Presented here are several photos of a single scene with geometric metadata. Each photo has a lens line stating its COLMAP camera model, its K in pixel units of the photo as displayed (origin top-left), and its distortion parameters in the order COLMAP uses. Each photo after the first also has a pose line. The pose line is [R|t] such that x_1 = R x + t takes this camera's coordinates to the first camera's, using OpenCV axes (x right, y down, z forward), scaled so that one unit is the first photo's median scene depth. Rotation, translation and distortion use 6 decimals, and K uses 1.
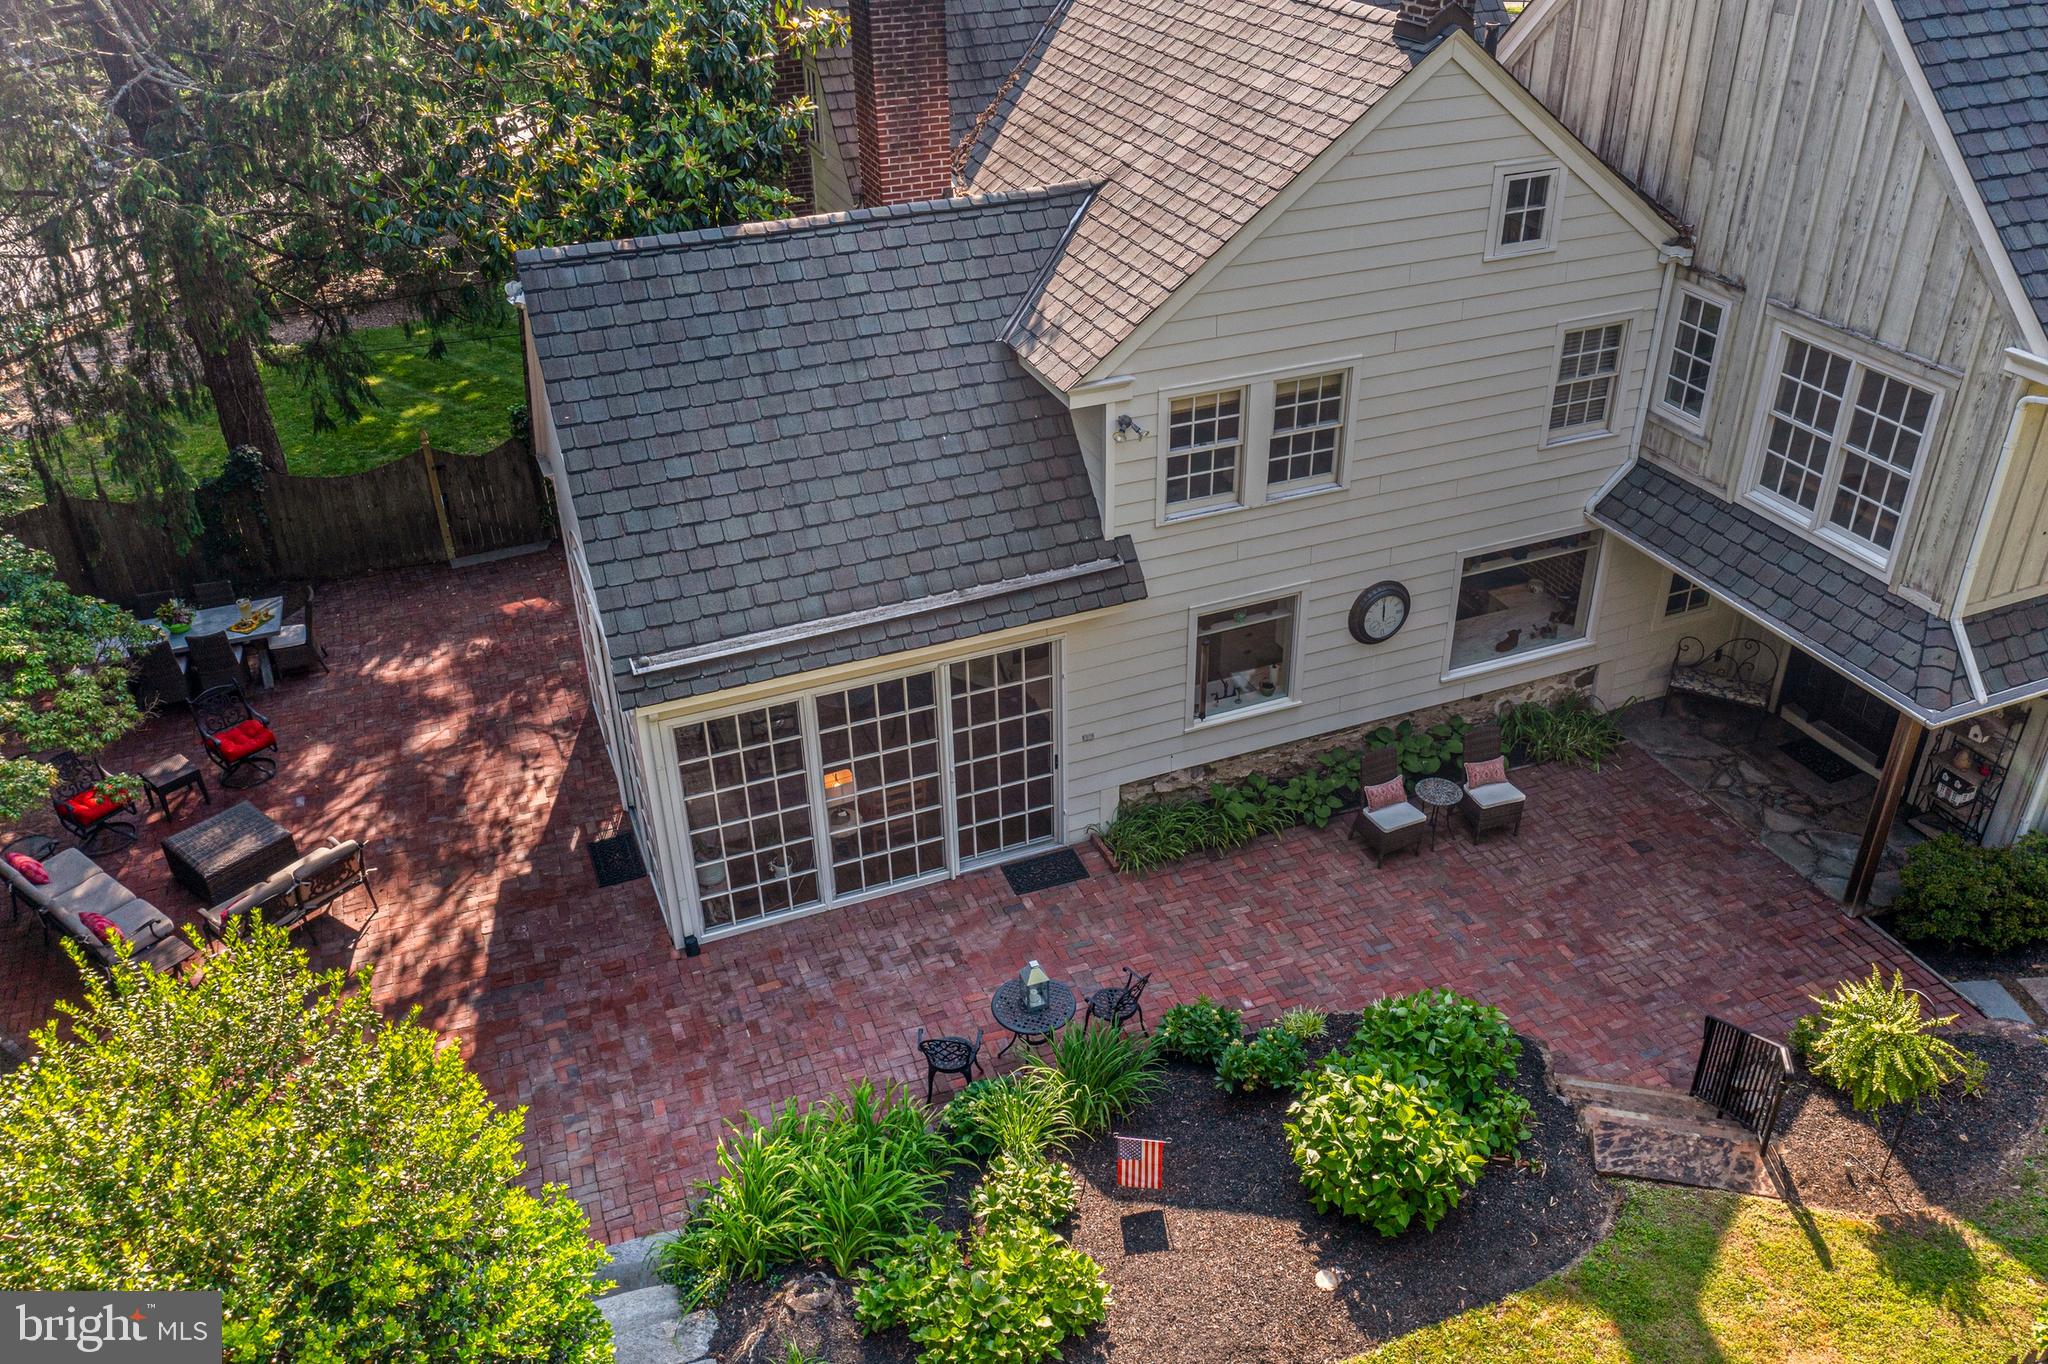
lens RADIAL K [[1621.1, 0, 1019.7], [0, 1621.1, 681.1], [0, 0, 1]] dist [-0.015038, 0.012677]
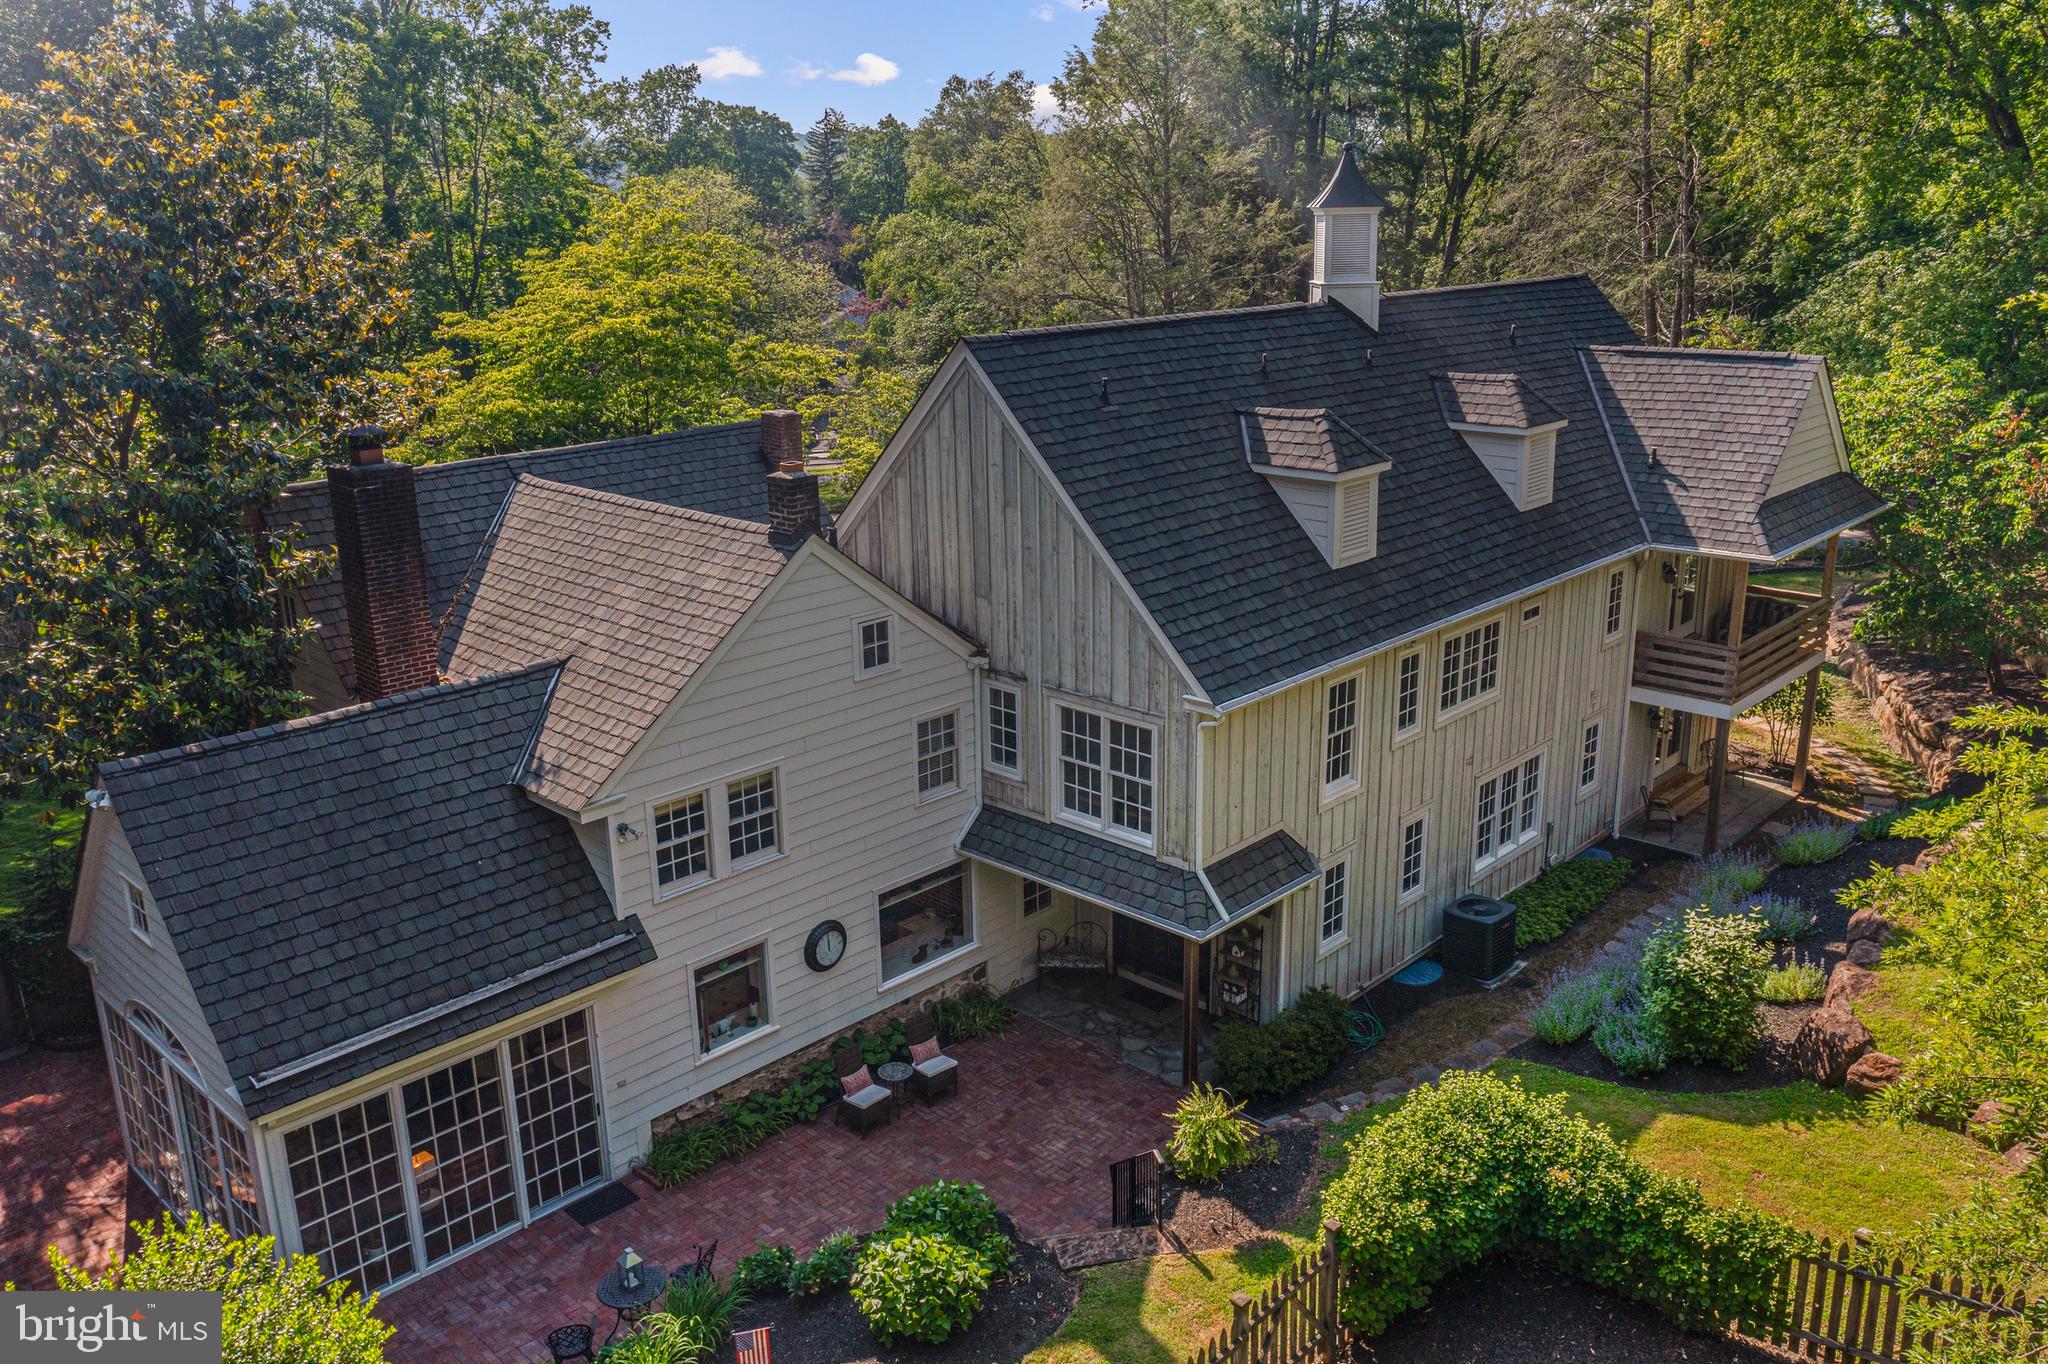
lens RADIAL K [[1625.6, 0, 1024.0], [0, 1625.6, 682.0], [0, 0, 1]] dist [-0.015966, 0.010513]
pose [[0.911064, -0.114080, 0.396167, -0.143934], [0.213181, 0.952868, -0.215863, 0.080782], [-0.352869, 0.281121, 0.892443, -0.328097]]
